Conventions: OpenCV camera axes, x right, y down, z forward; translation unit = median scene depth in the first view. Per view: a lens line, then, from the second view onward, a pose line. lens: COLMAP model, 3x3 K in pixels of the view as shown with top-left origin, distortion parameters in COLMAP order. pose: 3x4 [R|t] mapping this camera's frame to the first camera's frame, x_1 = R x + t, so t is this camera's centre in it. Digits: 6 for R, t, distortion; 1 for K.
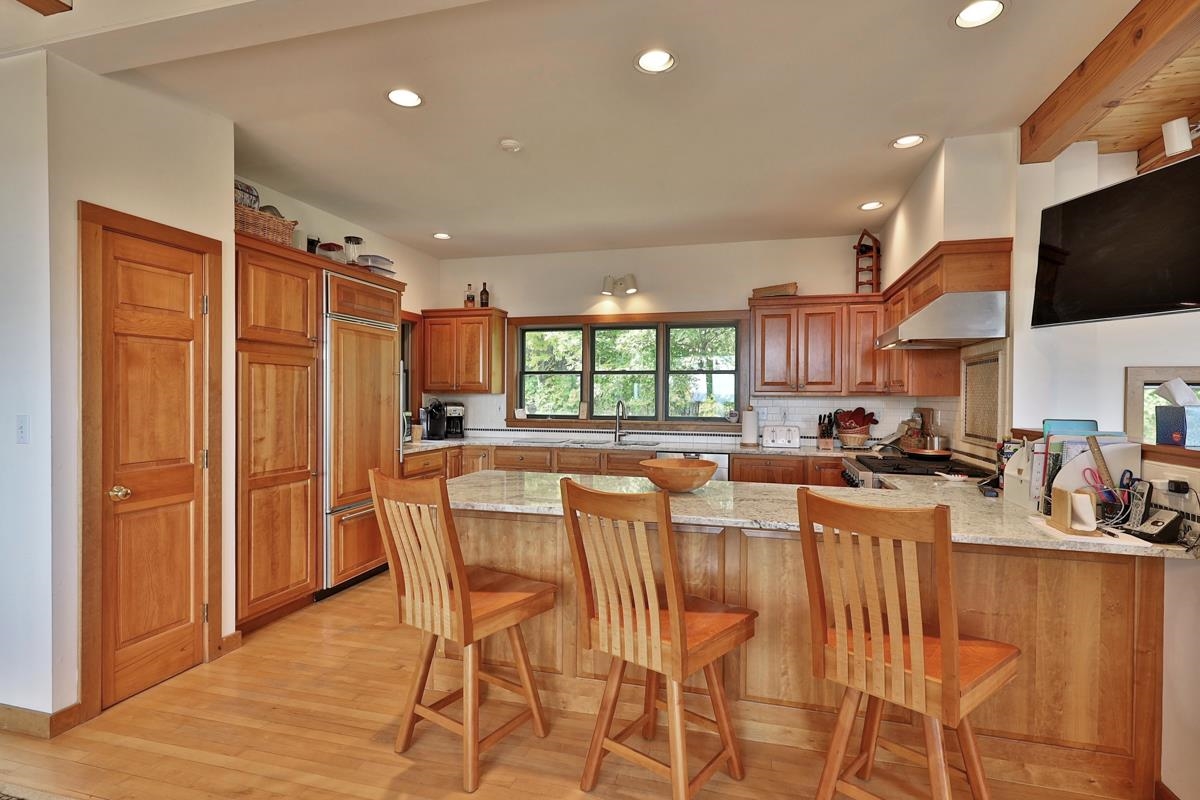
lens RADIAL K [[597.9, 0, 600.0], [0, 597.9, 400.0], [0, 0, 1]] dist [0.000345, 0.000046]
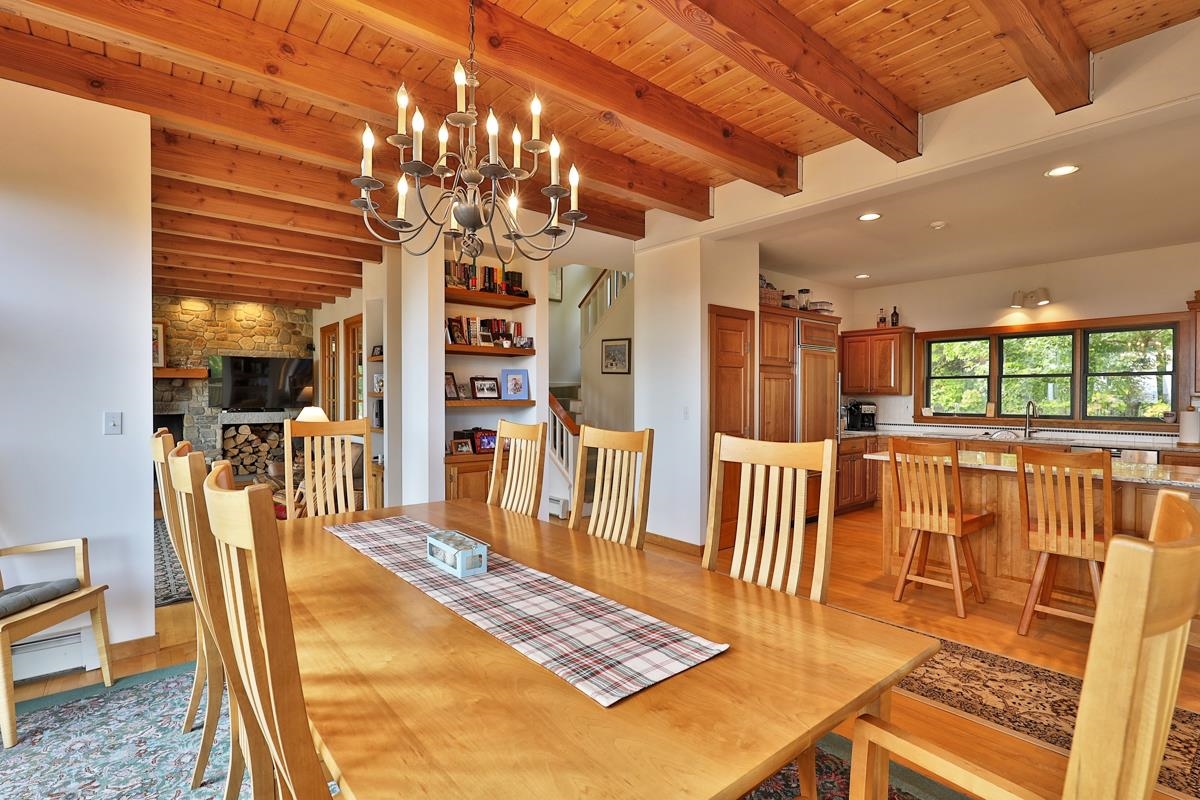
lens RADIAL K [[573.7, 0, 600.0], [0, 573.7, 400.0], [0, 0, 1]] dist [0.002366, 0.000684]
pose [[0.821727, 0.001397, -0.569879, -0.016064], [-0.002529, 0.999996, -0.001195, 0.002373], [0.569875, 0.002423, 0.821728, -0.356657]]
